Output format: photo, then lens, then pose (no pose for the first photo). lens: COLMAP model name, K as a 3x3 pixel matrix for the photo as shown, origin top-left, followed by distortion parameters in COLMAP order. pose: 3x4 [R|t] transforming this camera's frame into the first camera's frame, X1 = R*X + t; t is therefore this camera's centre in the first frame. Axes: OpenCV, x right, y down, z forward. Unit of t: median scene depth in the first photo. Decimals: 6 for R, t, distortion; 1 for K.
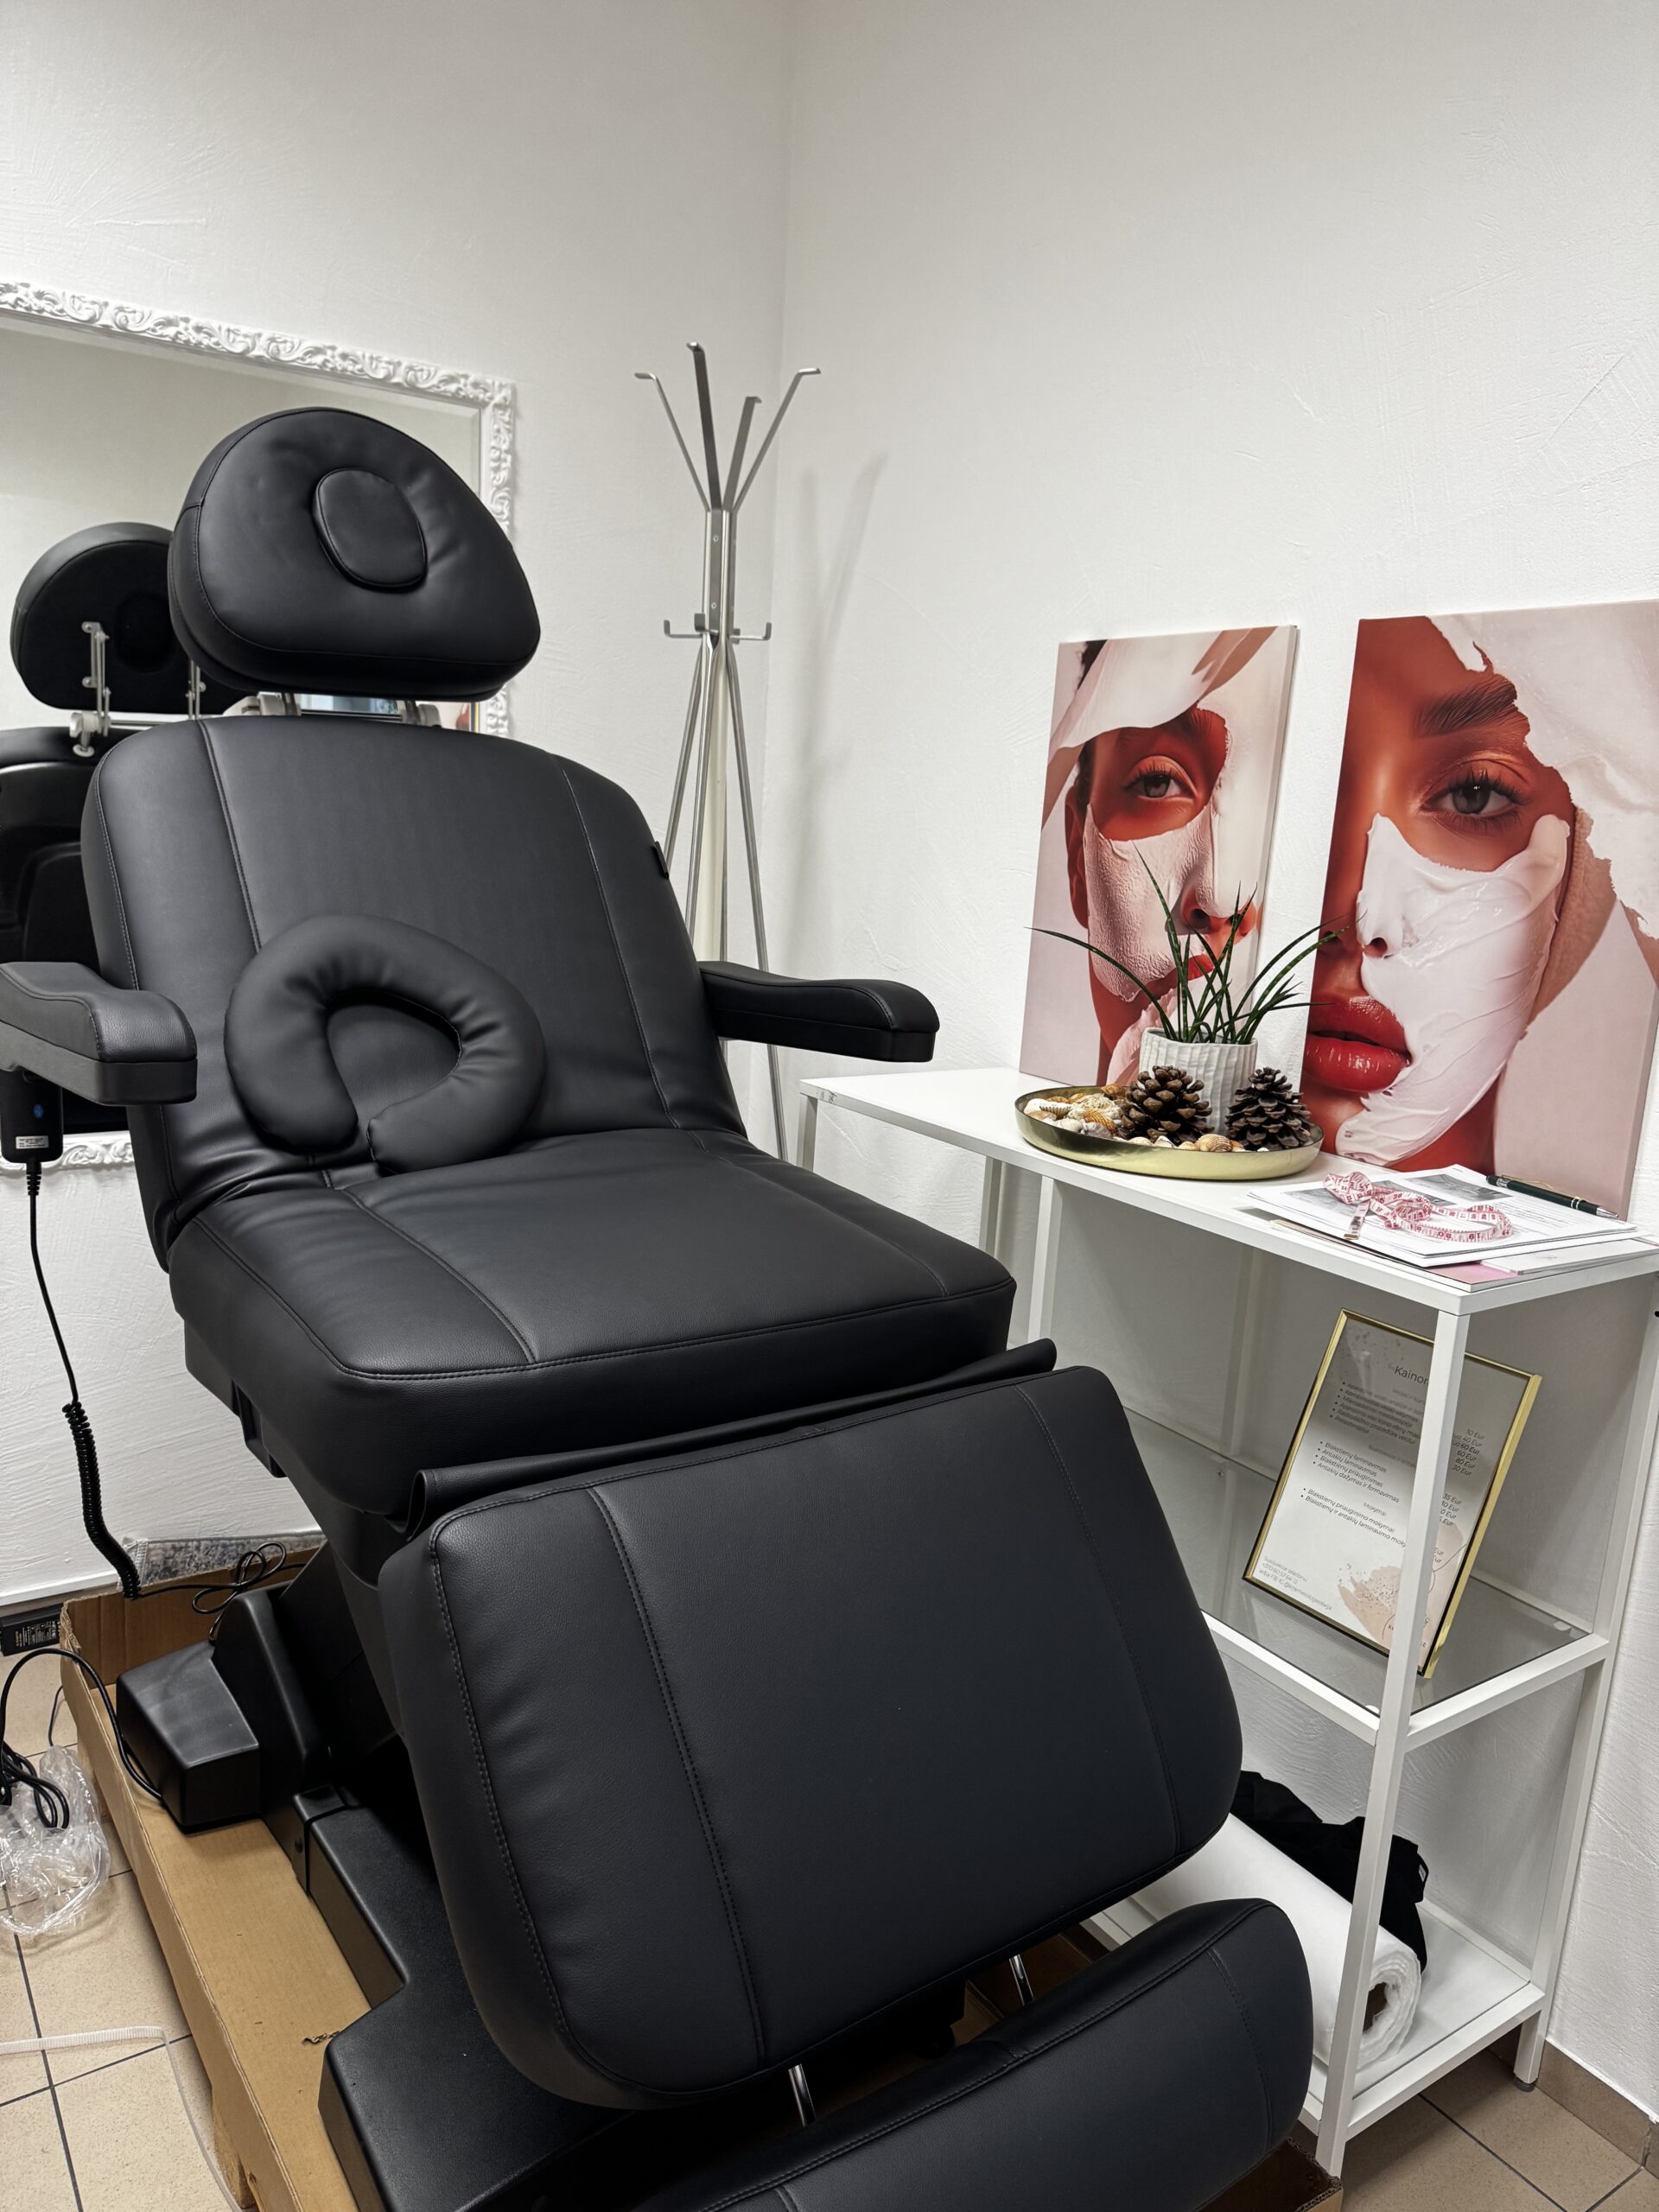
lens RADIAL K [[1655.9, 0, 833.9], [0, 1655.9, 1104.3], [0, 0, 1]] dist [-0.007782, -0.008133]
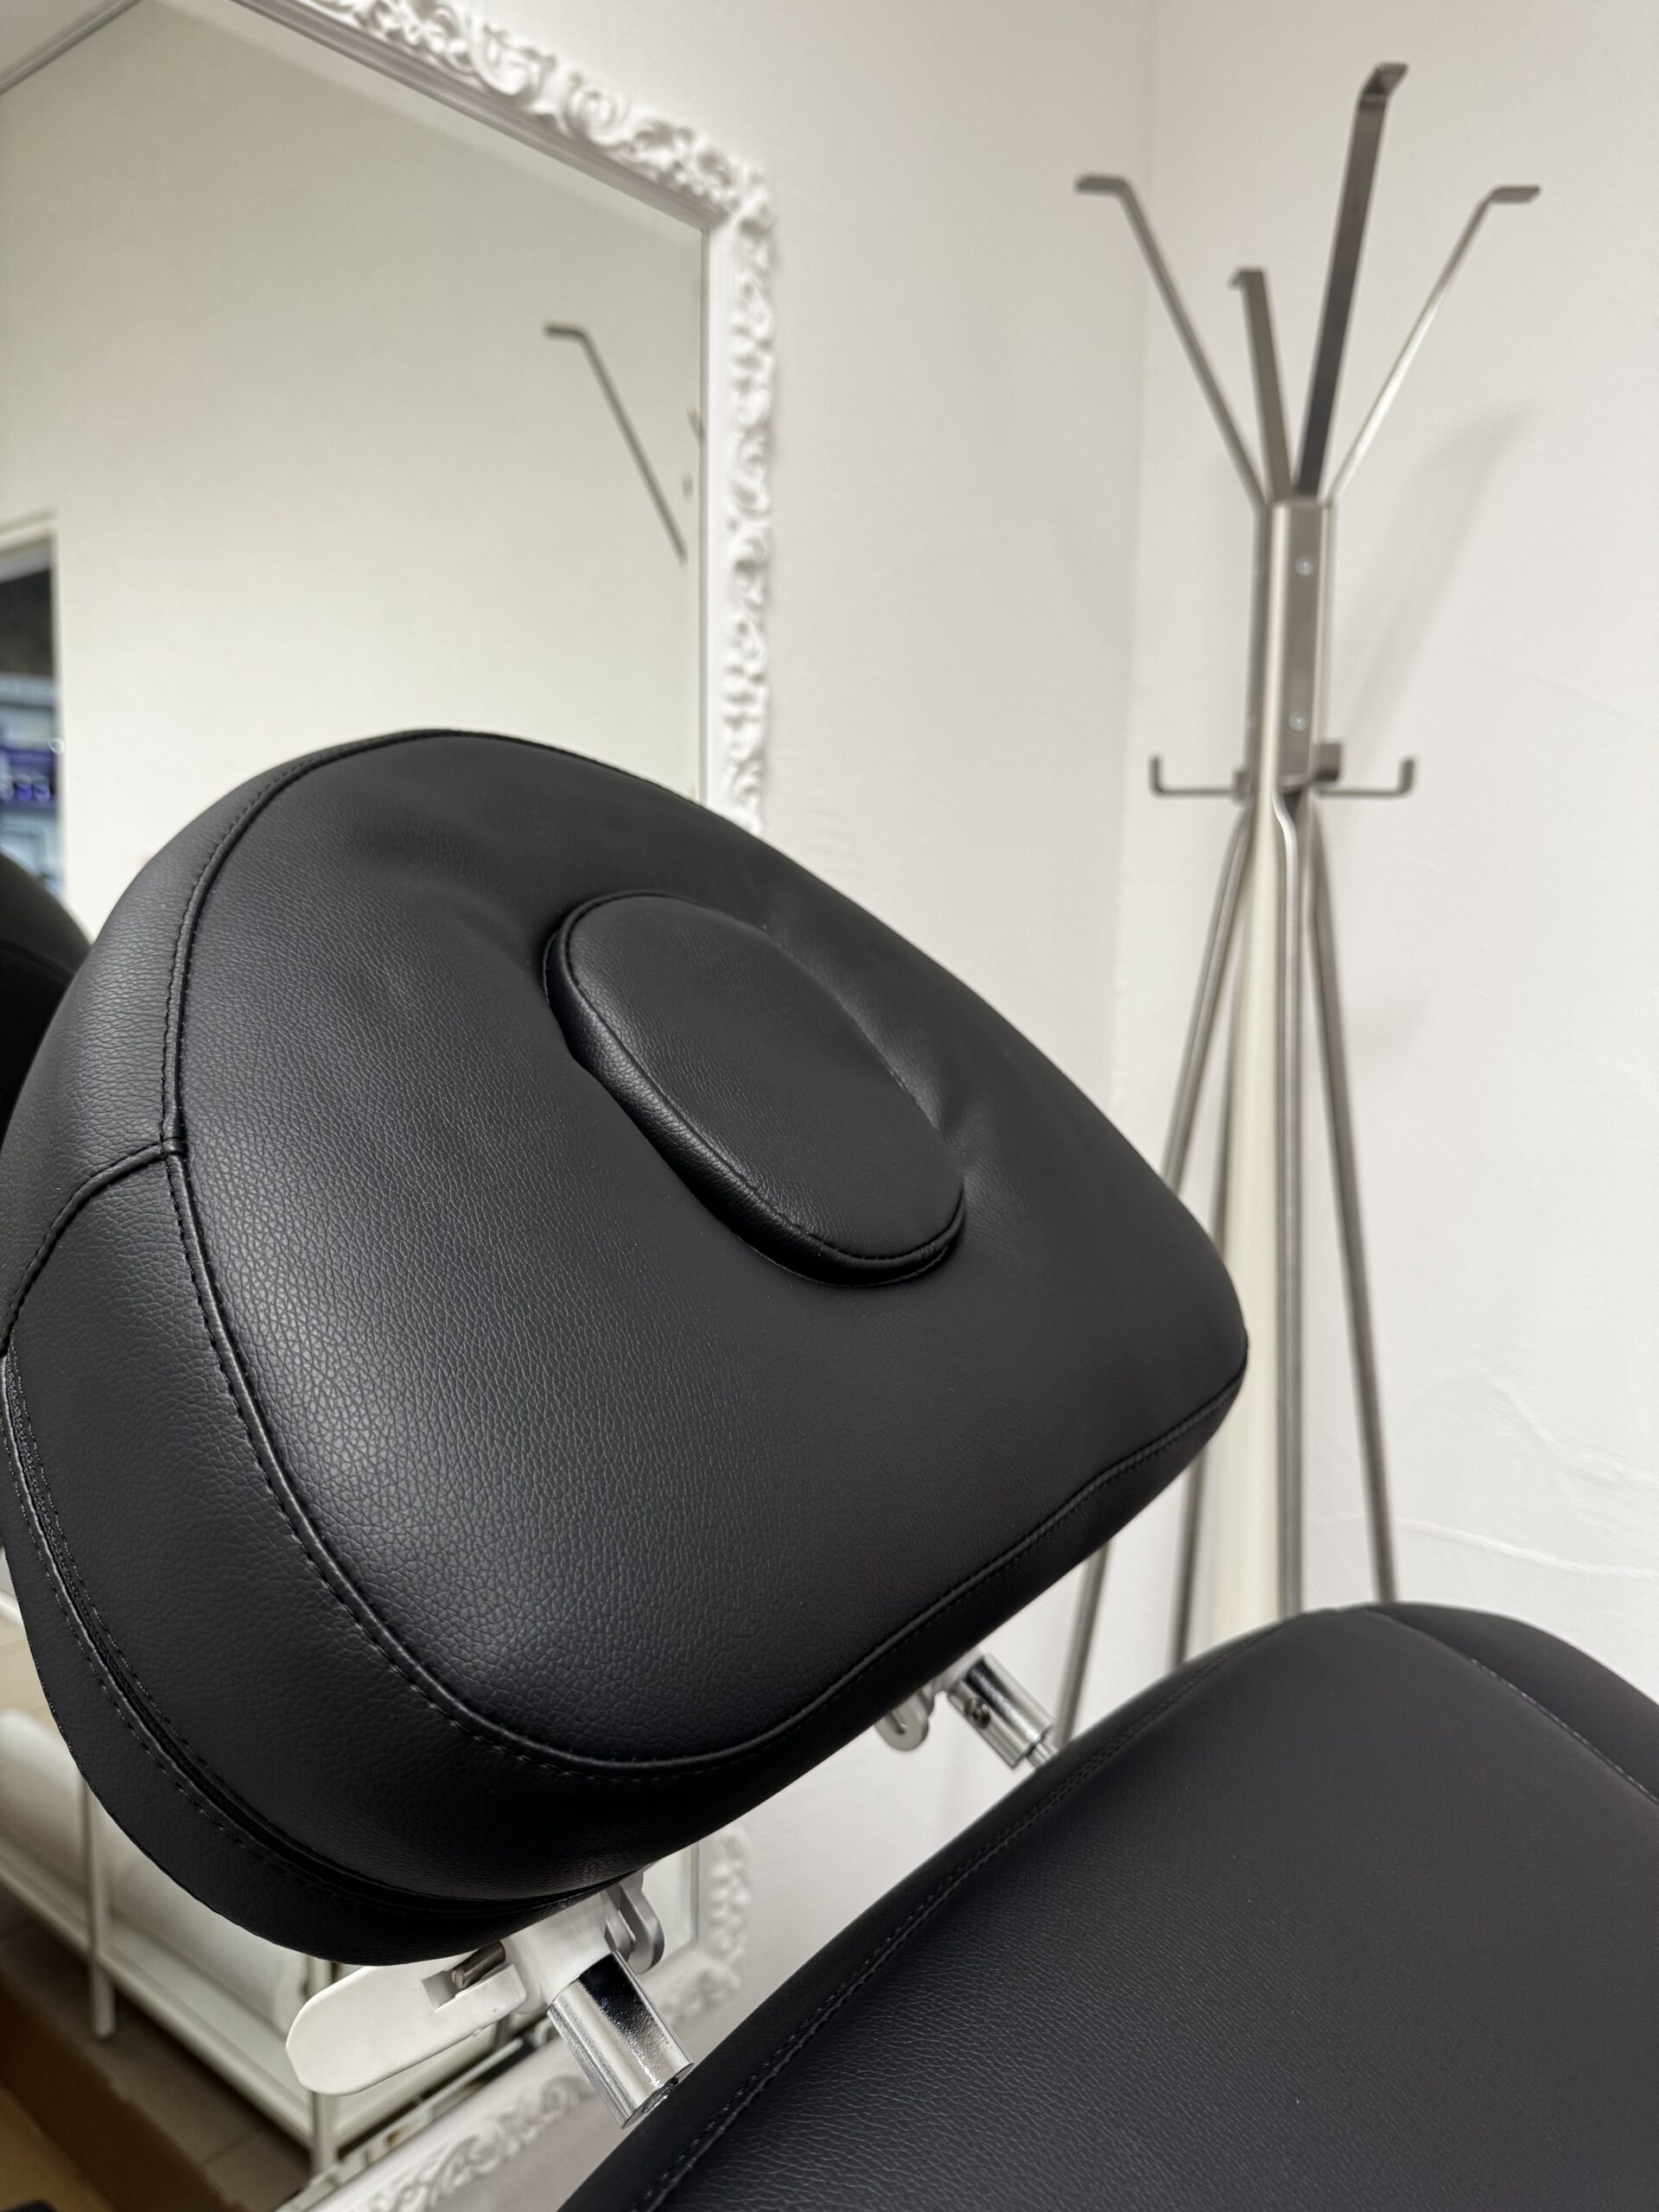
lens RADIAL K [[1655.9, 0, 840.1], [0, 1655.9, 1061.2], [0, 0, 1]] dist [-0.007782, -0.008133]
pose [[0.949377, -0.074048, 0.305287, -0.370906], [0.096700, 0.993519, -0.059738, -0.237126], [-0.298885, 0.086235, 0.950385, 0.752643]]
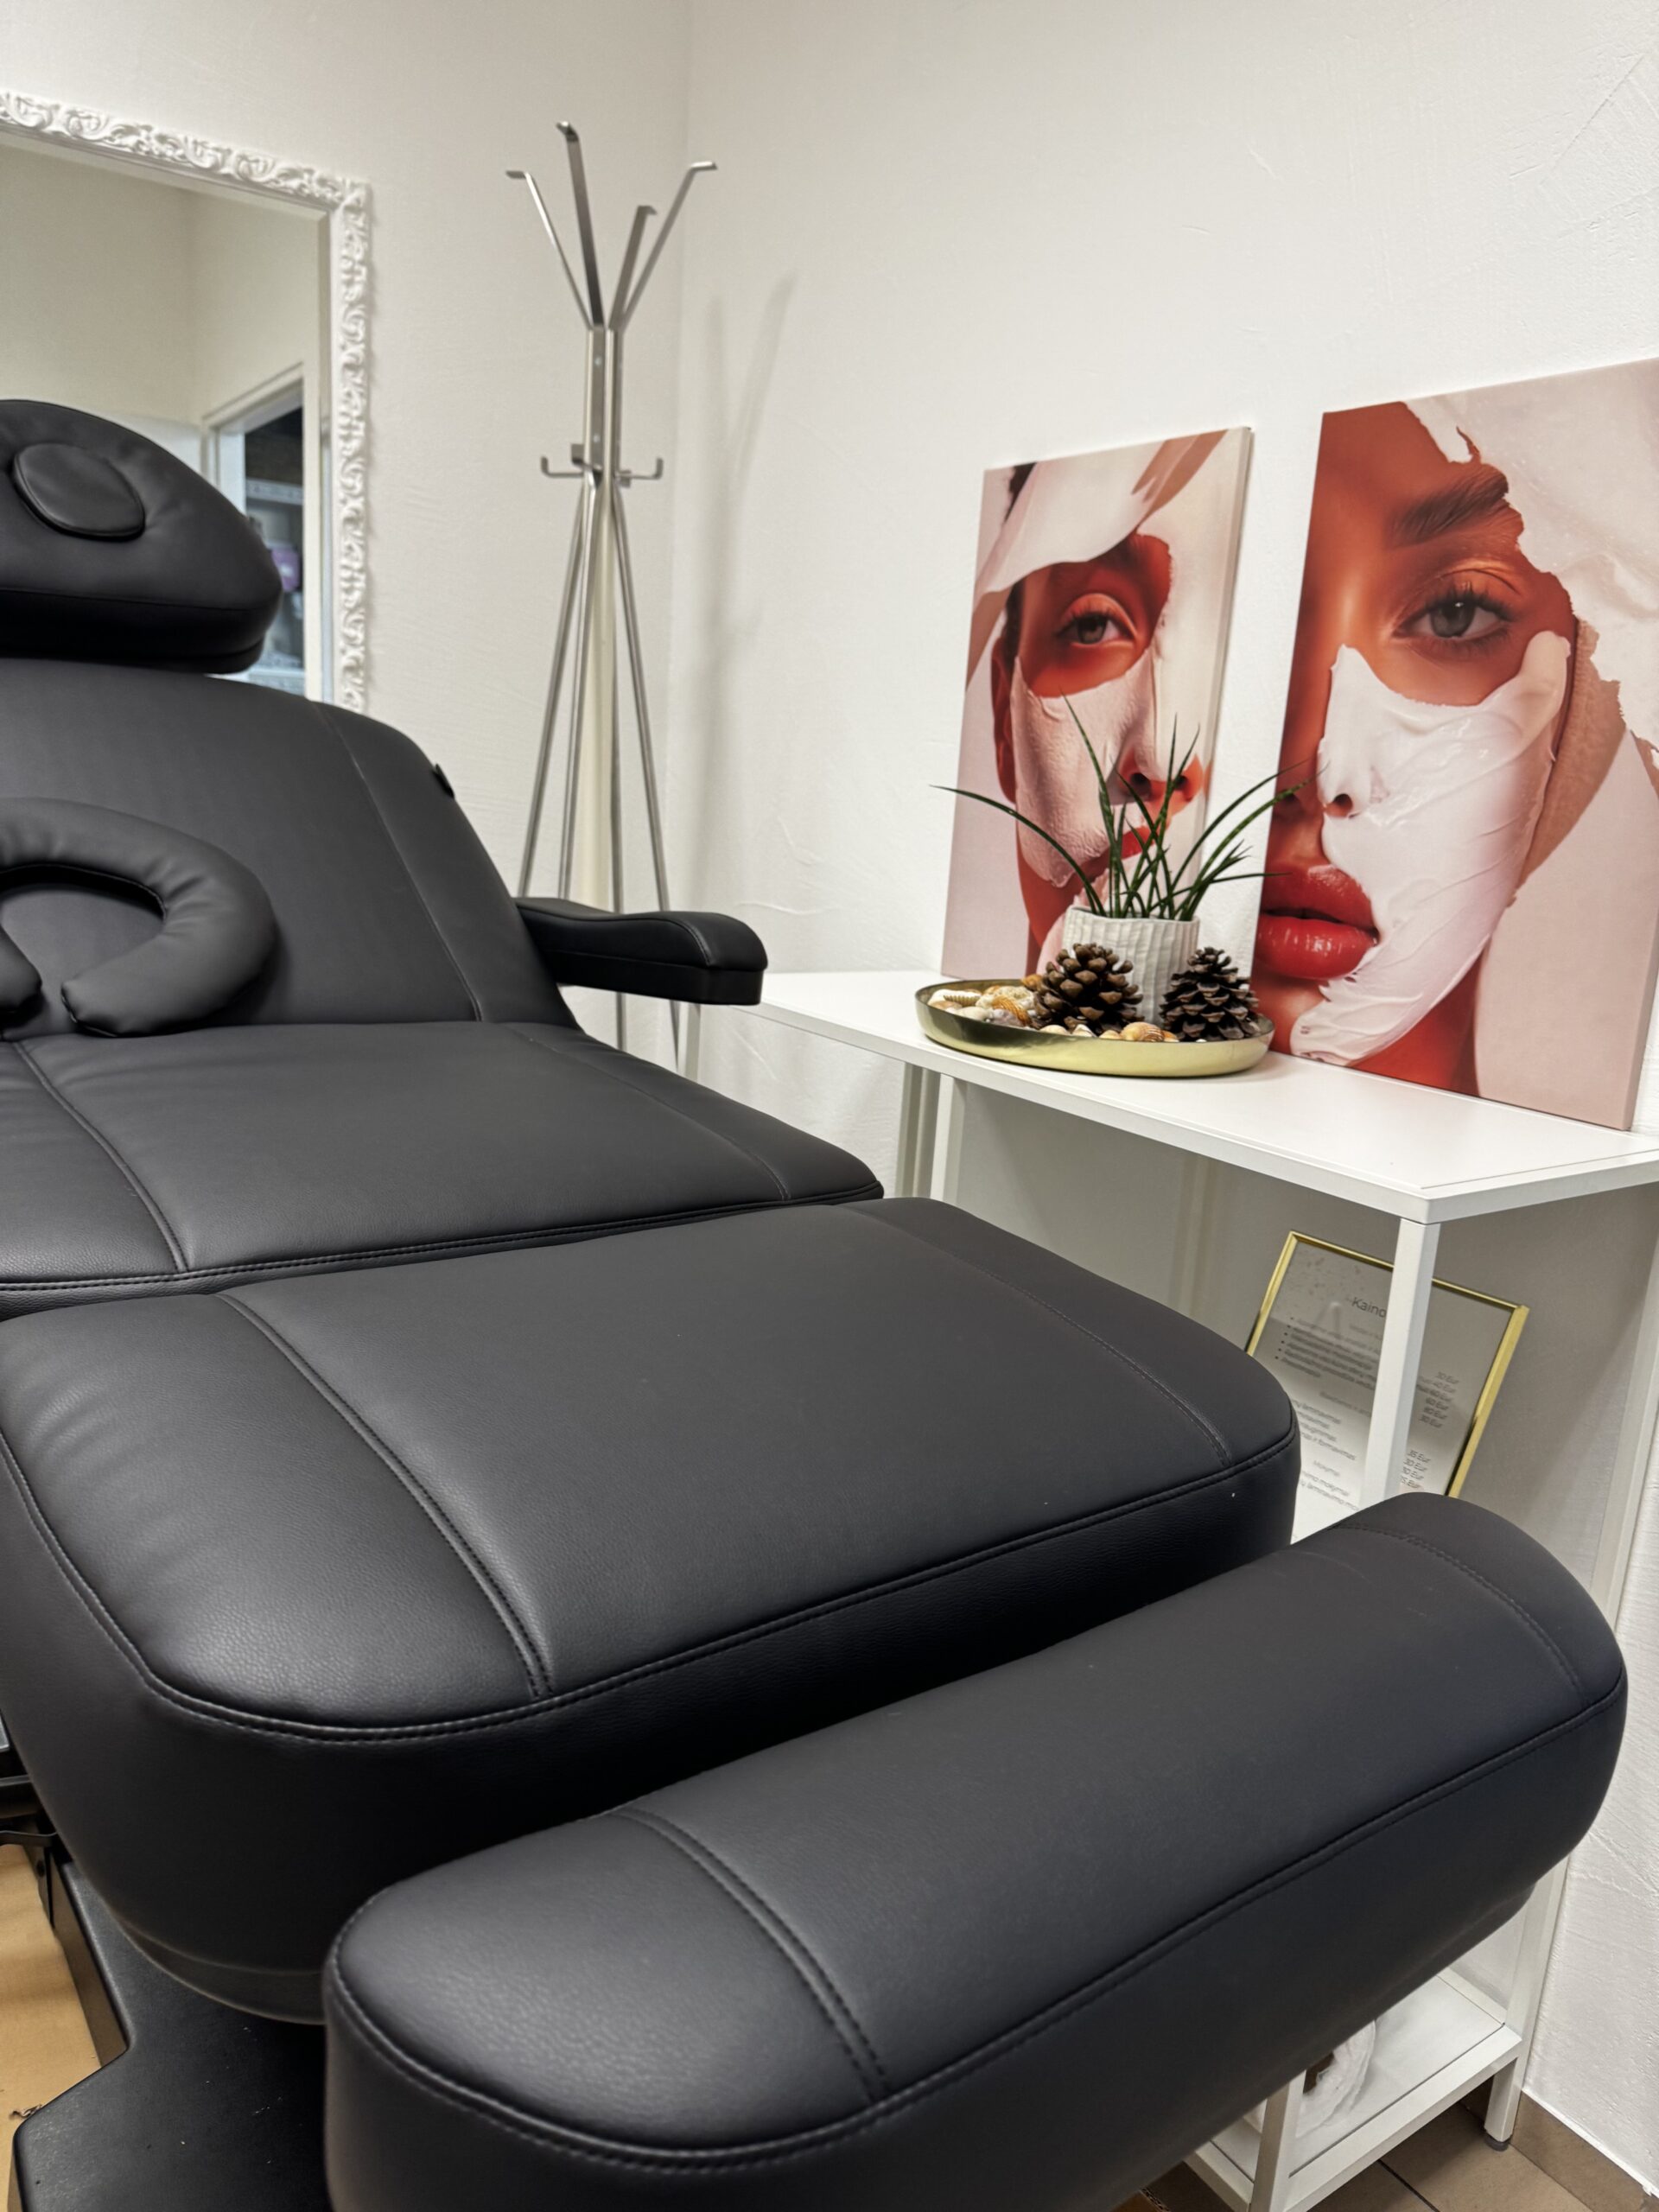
lens RADIAL K [[1655.9, 0, 856.1], [0, 1655.9, 1110.2], [0, 0, 1]] dist [-0.007782, -0.008133]
pose [[0.999894, 0.003170, 0.014219, 0.061142], [-0.003510, 0.999706, 0.023999, 0.035565], [-0.014138, -0.024046, 0.999611, 0.137940]]
